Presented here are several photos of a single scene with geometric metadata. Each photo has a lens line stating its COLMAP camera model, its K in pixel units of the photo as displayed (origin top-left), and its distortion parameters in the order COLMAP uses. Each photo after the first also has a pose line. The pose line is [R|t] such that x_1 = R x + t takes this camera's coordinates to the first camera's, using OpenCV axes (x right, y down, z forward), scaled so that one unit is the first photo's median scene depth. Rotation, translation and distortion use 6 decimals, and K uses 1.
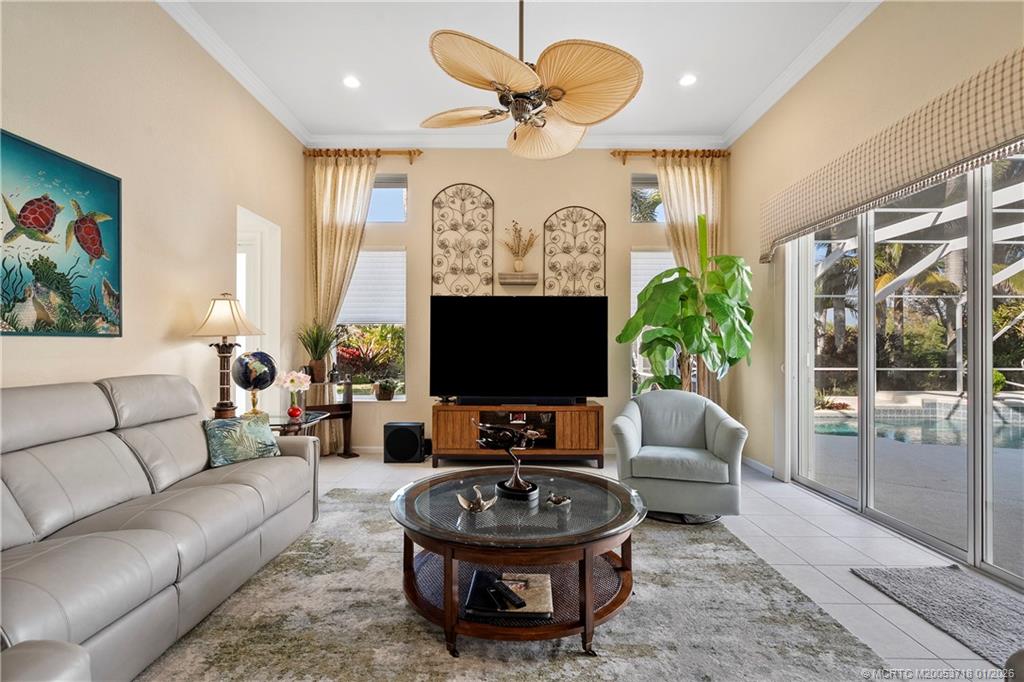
lens RADIAL K [[466.7, 0, 510.4], [0, 466.7, 346.7], [0, 0, 1]] dist [-0.000399, 0.002259]
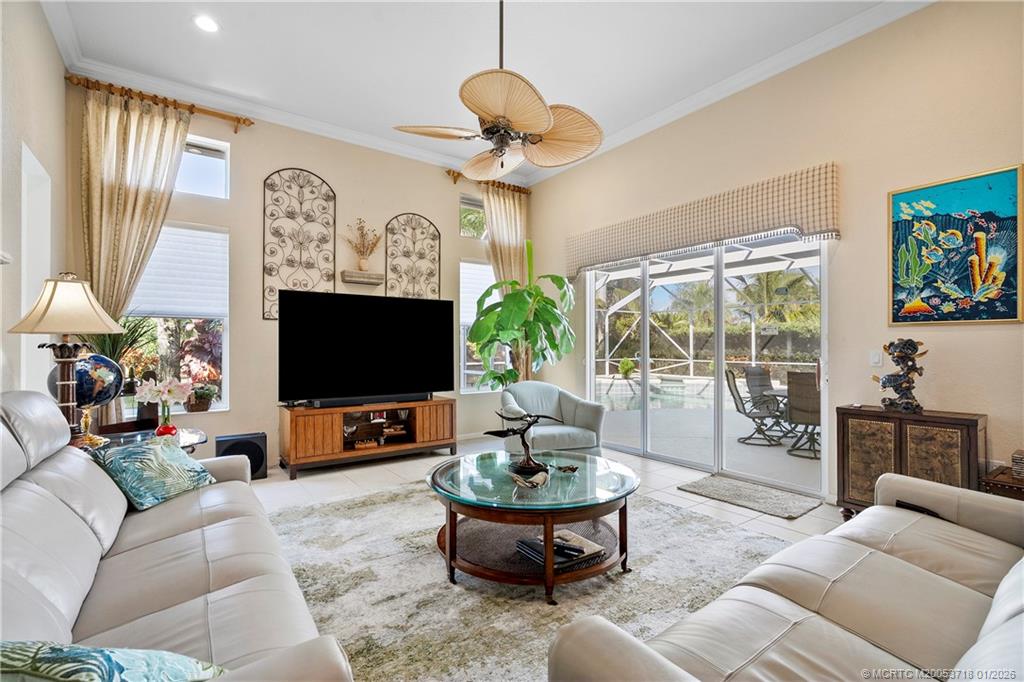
lens RADIAL K [[466.7, 0, 476.3], [0, 466.7, 345.8], [0, 0, 1]] dist [-0.000399, 0.002259]
pose [[0.819701, -0.002861, 0.572785, -0.371391], [0.000594, 0.999991, 0.004145, -0.004773], [-0.572792, -0.003058, 0.819695, 0.048631]]
